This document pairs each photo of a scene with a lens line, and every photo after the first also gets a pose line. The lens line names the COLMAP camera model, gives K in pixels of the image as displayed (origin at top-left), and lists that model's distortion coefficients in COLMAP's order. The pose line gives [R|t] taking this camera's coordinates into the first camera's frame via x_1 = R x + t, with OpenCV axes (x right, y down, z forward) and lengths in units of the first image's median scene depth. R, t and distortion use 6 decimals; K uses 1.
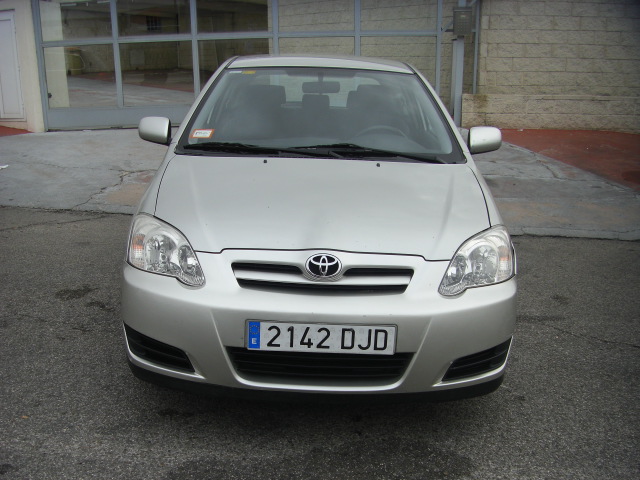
lens RADIAL K [[728.5, 0, 295.8], [0, 728.5, 312.0], [0, 0, 1]] dist [-0.195416, 0.122533]
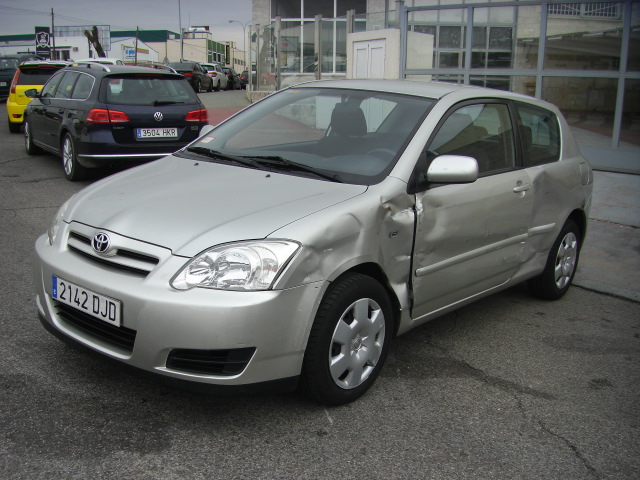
lens RADIAL K [[728.5, 0, 295.8], [0, 728.5, 312.0], [0, 0, 1]] dist [-0.195416, 0.122533]
pose [[0.765785, 0.213215, -0.606723, 0.996556], [-0.243163, 0.969398, 0.033754, -0.068083], [0.595353, 0.121685, 0.794196, 0.251274]]
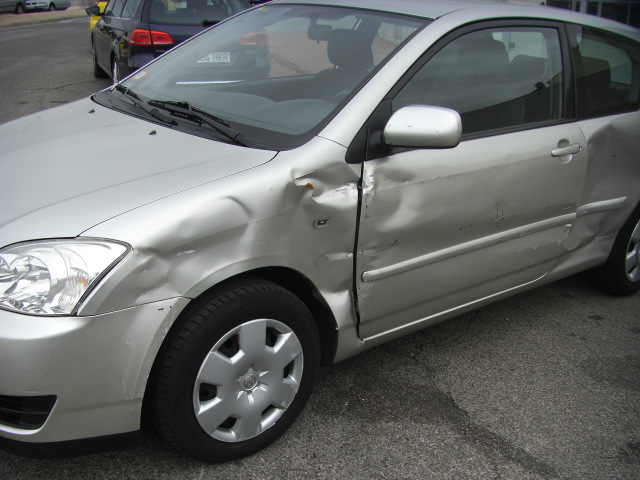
lens RADIAL K [[728.5, 0, 295.8], [0, 728.5, 312.0], [0, 0, 1]] dist [-0.195416, 0.122533]
pose [[0.628277, 0.326310, -0.706251, 0.955040], [-0.282510, 0.941513, 0.183689, -0.248432], [0.724884, 0.084115, 0.683717, 0.738222]]
